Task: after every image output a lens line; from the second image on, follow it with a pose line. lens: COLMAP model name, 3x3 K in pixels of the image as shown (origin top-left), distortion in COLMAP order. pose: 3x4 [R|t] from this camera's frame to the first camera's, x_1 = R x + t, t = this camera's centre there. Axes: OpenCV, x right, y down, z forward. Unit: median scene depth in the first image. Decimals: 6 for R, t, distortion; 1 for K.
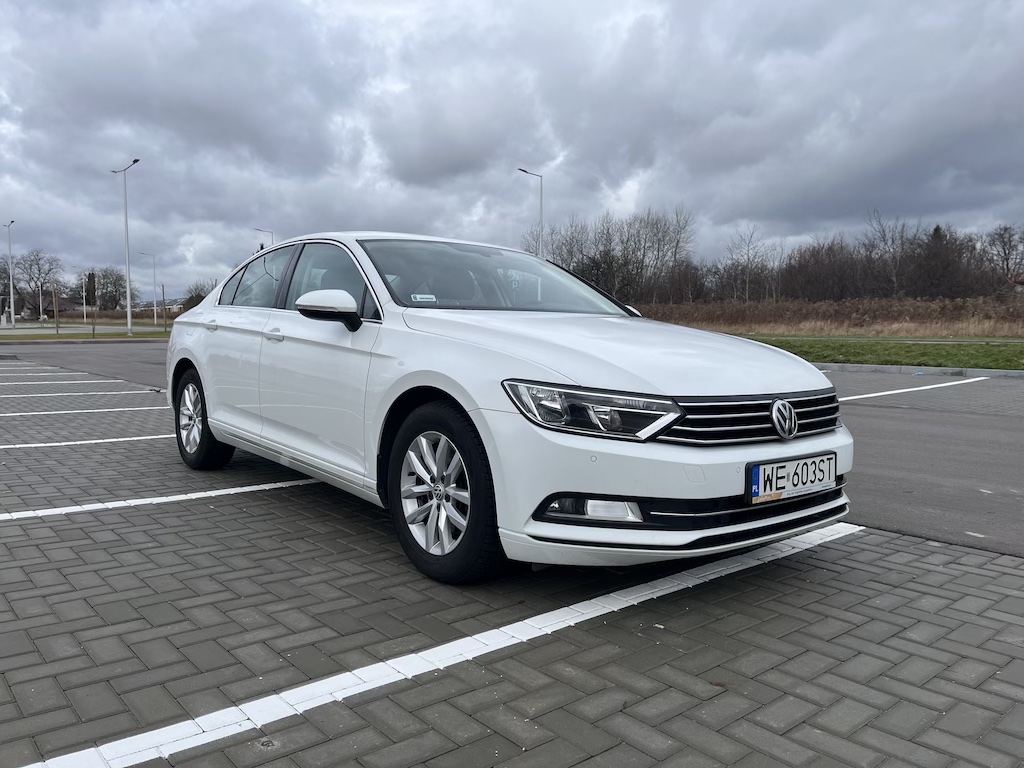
lens RADIAL K [[761.4, 0, 511.2], [0, 761.4, 385.8], [0, 0, 1]] dist [0.034024, -0.004491]
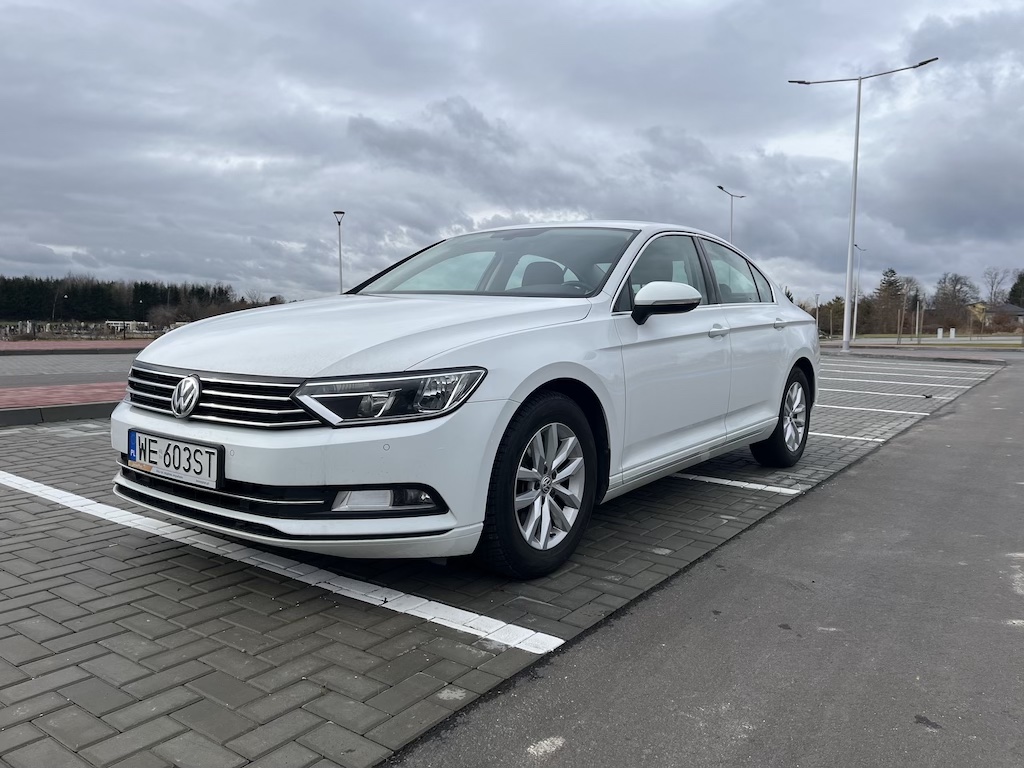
lens RADIAL K [[761.4, 0, 516.7], [0, 761.4, 382.9], [0, 0, 1]] dist [0.034024, -0.004491]
pose [[0.245093, 0.062932, -0.967455, 1.380683], [-0.083715, 0.995538, 0.043550, -0.048795], [0.965879, 0.070317, 0.249267, 1.168001]]
